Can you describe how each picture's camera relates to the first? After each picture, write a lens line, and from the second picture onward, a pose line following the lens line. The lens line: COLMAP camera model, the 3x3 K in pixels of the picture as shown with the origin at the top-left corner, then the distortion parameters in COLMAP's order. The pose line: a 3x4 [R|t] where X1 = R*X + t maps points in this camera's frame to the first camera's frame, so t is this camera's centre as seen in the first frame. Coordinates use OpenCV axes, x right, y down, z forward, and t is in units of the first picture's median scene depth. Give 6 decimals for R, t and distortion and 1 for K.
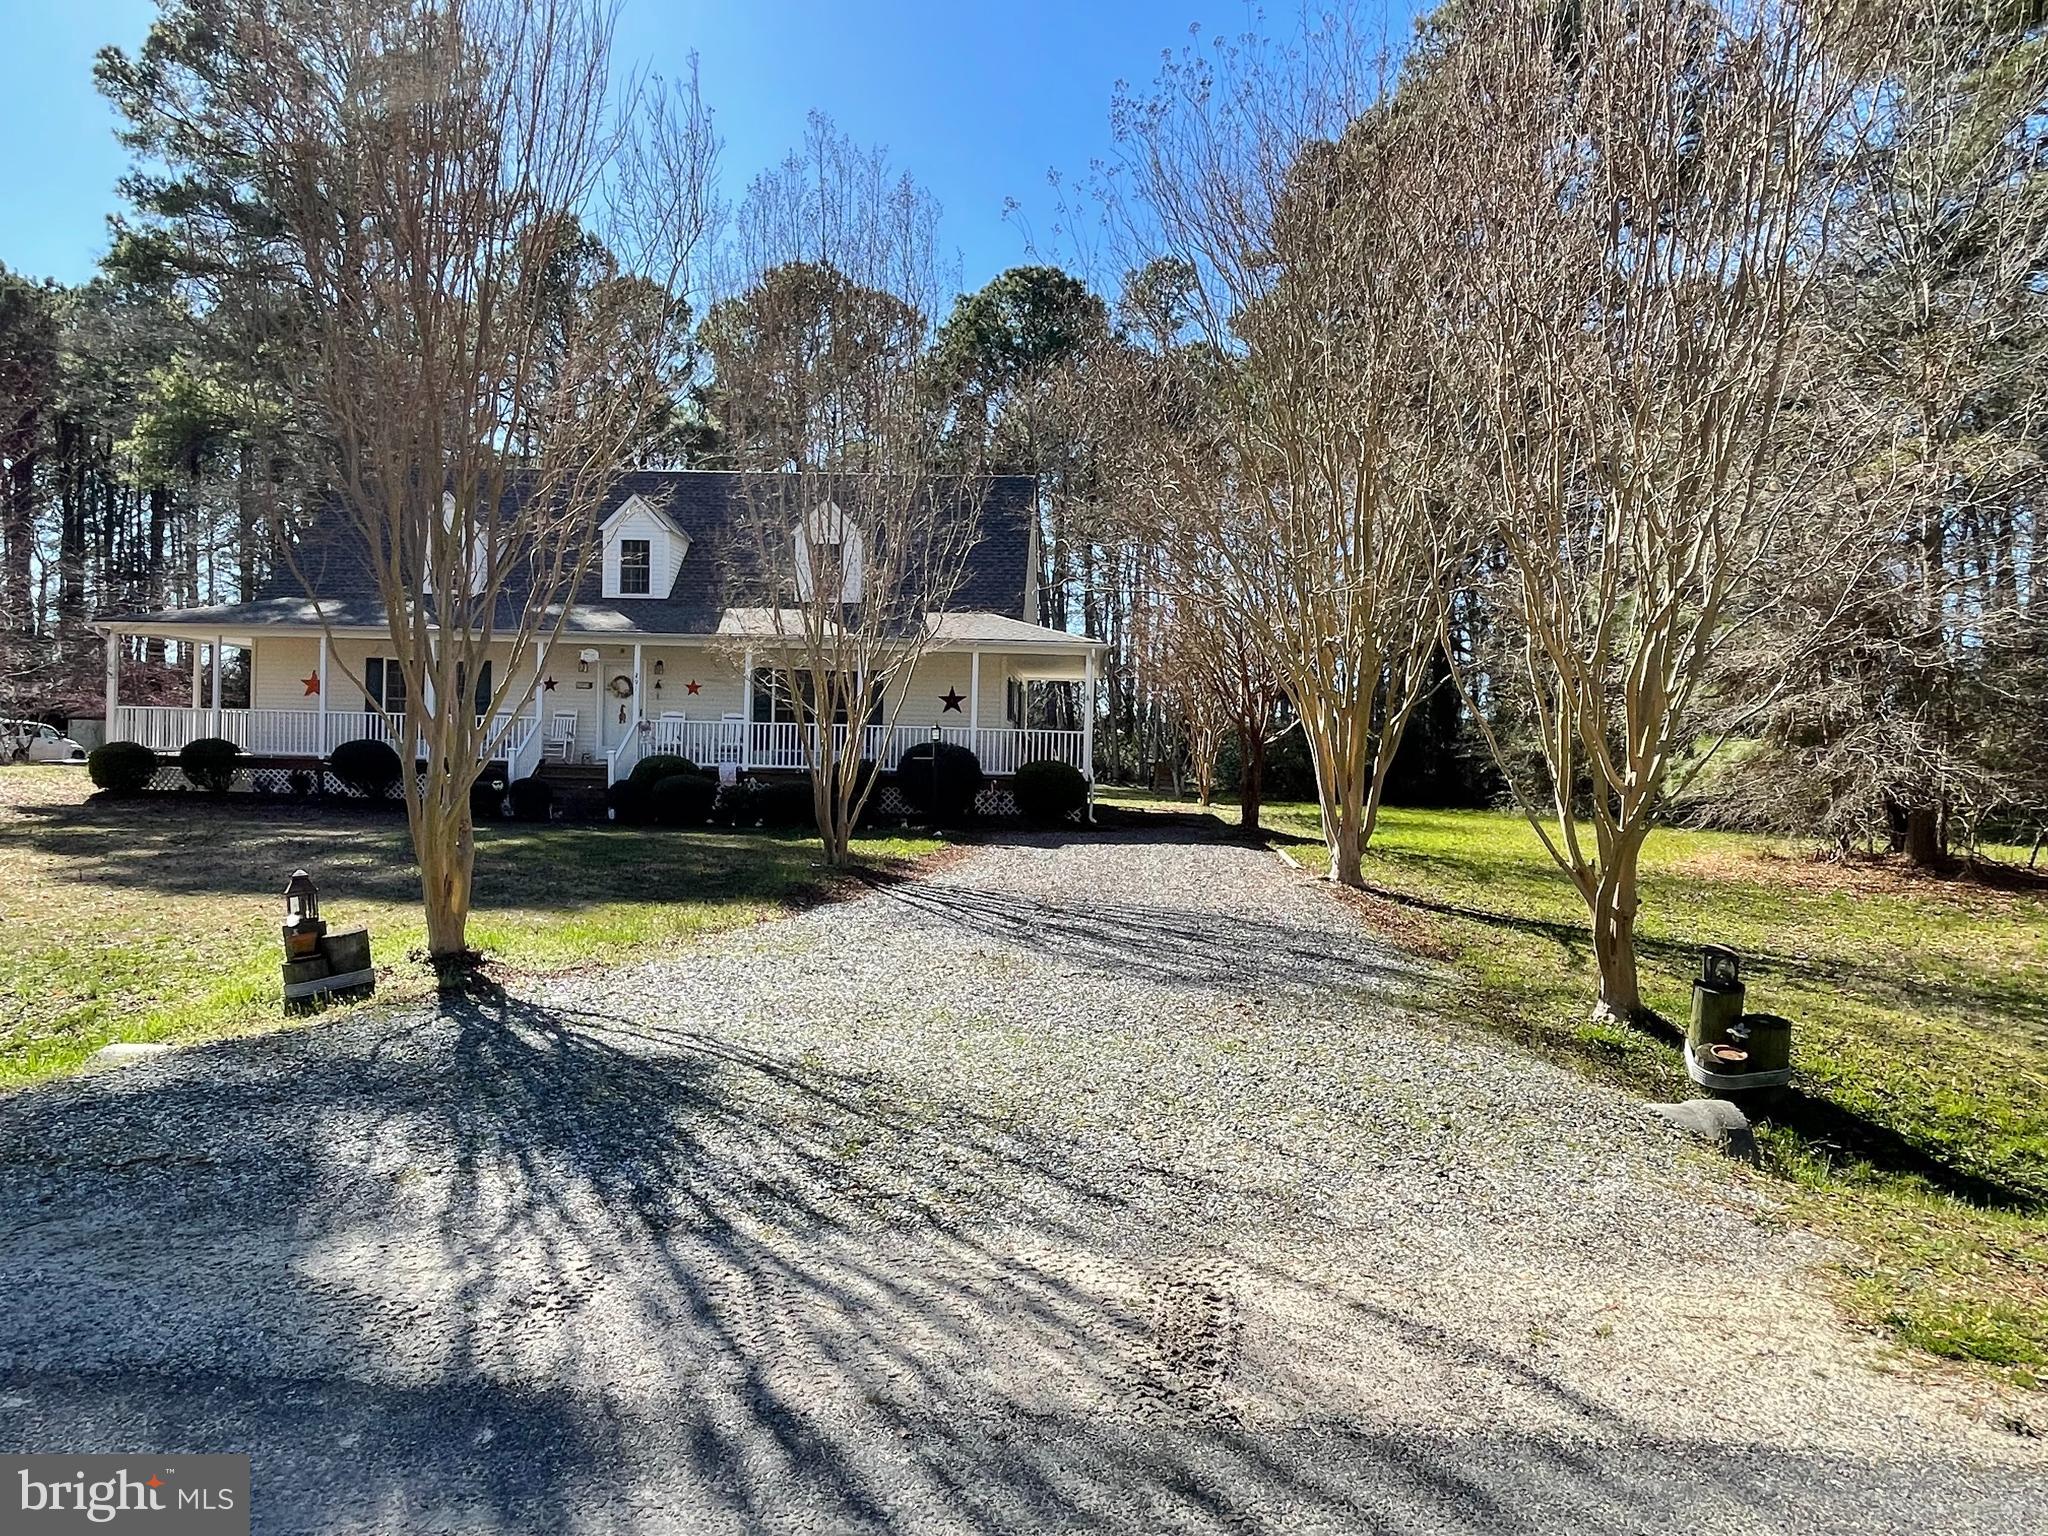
lens RADIAL K [[1281.6, 0, 1026.0], [0, 1281.6, 756.6], [0, 0, 1]] dist [0.004574, 0.000048]
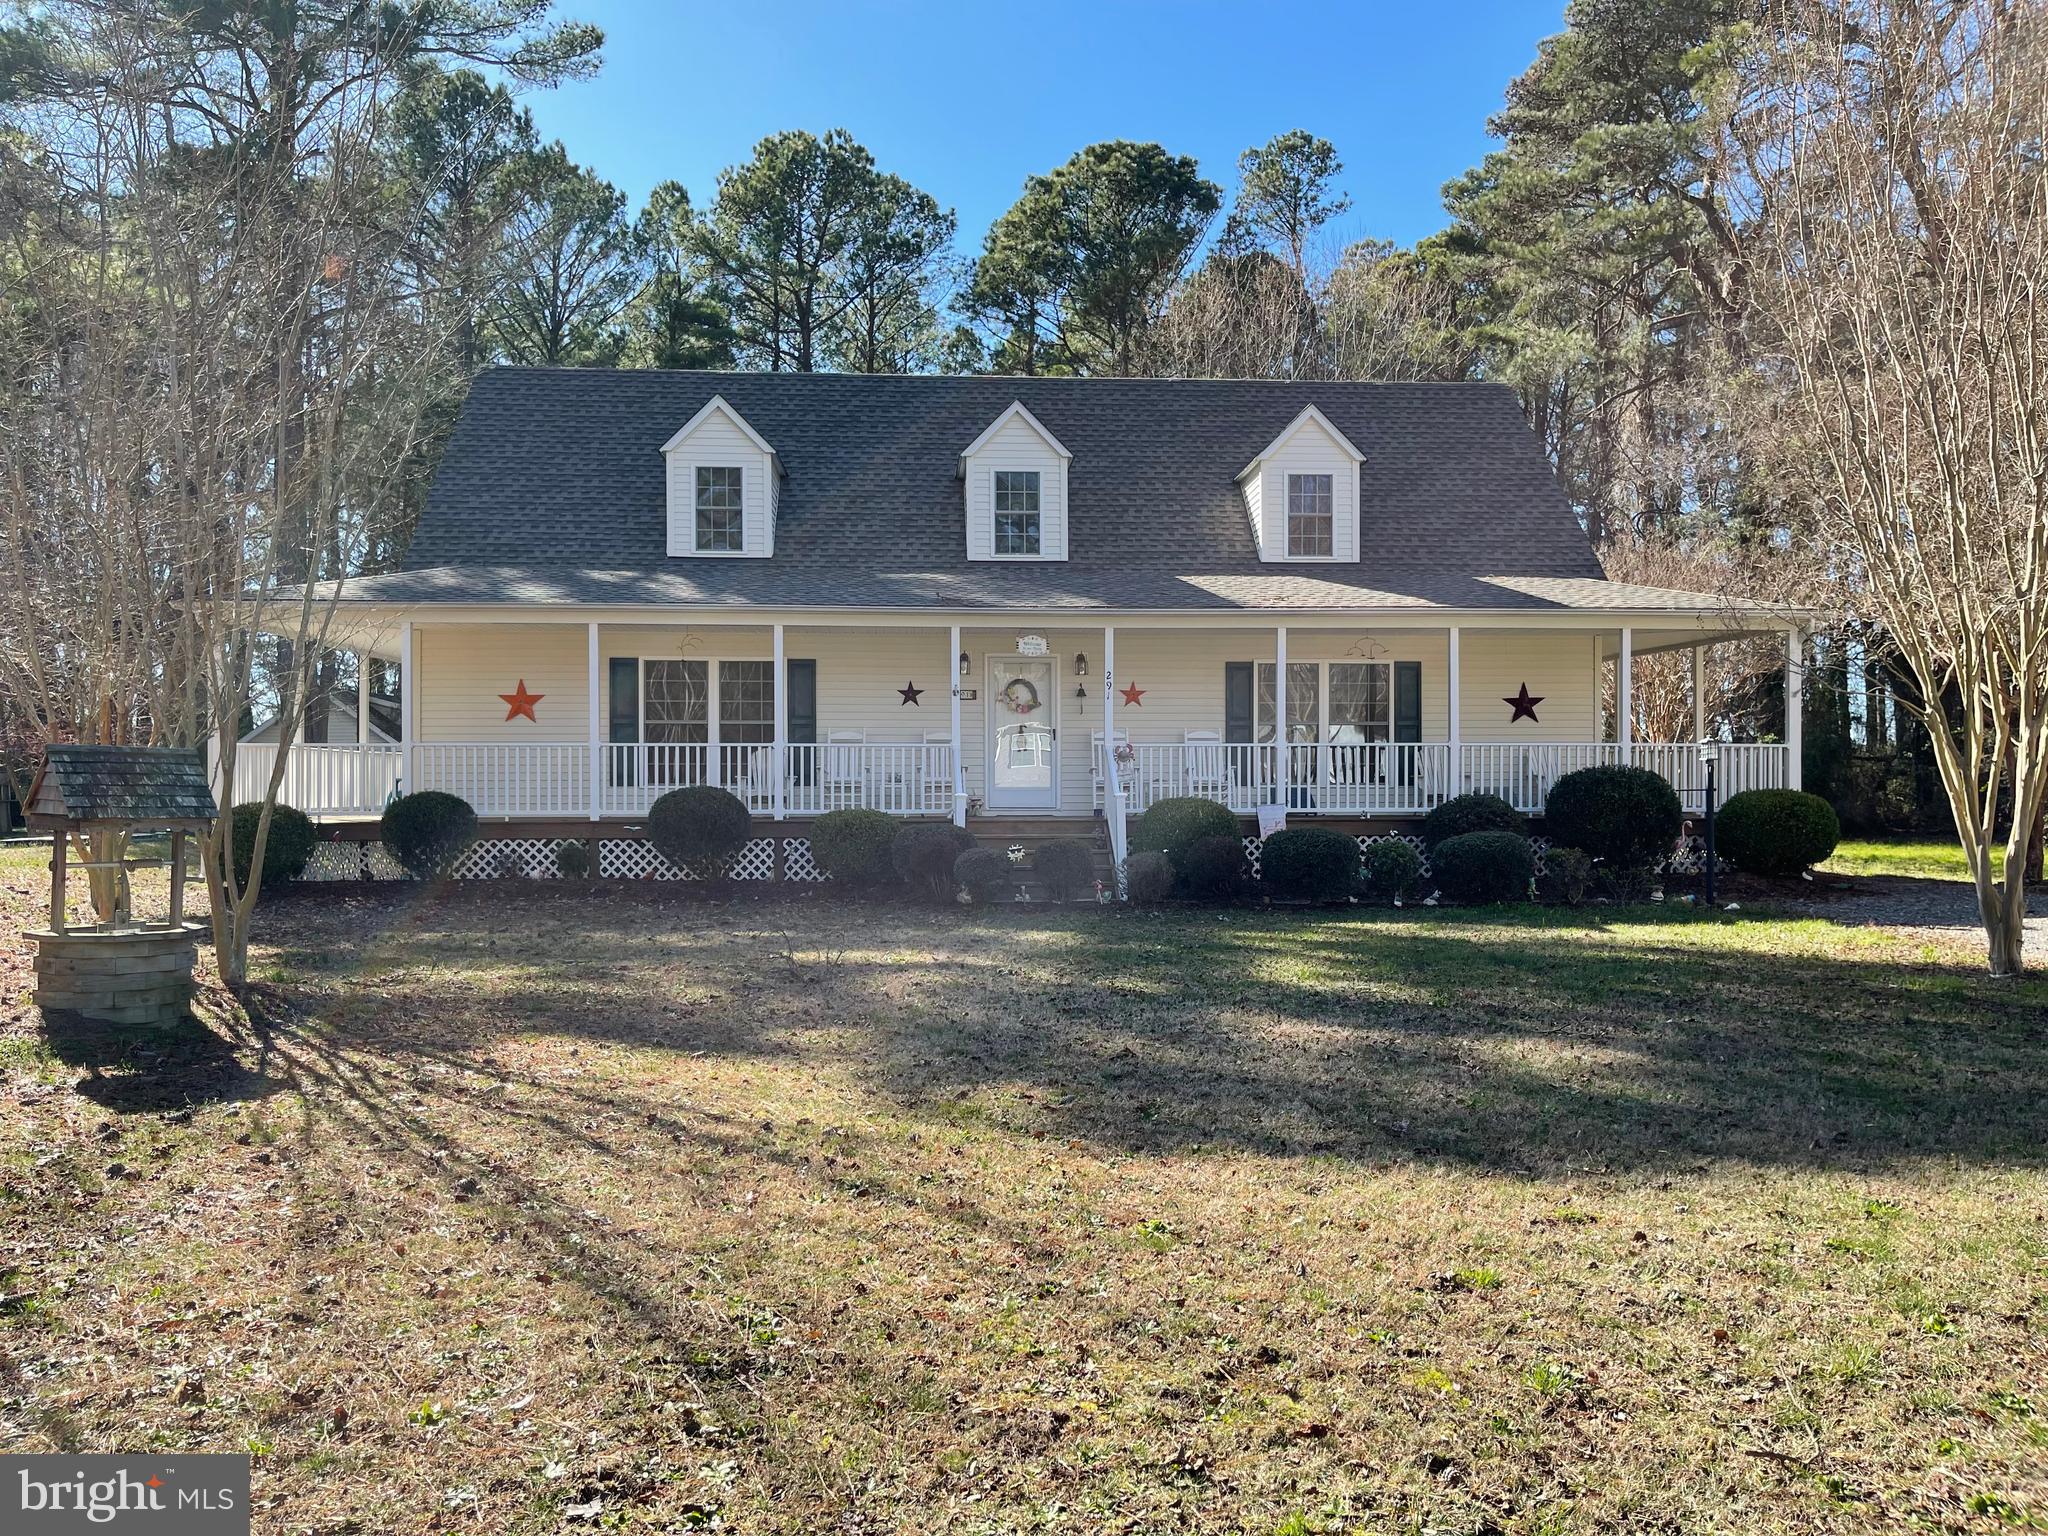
lens RADIAL K [[1515.4, 0, 1022.8], [0, 1515.4, 777.0], [0, 0, 1]] dist [0.012622, 0.002432]
pose [[0.992921, -0.027248, 0.115610, -0.406729], [0.026799, 0.999626, 0.005439, -0.016865], [-0.115715, -0.002302, 0.993280, 0.233665]]
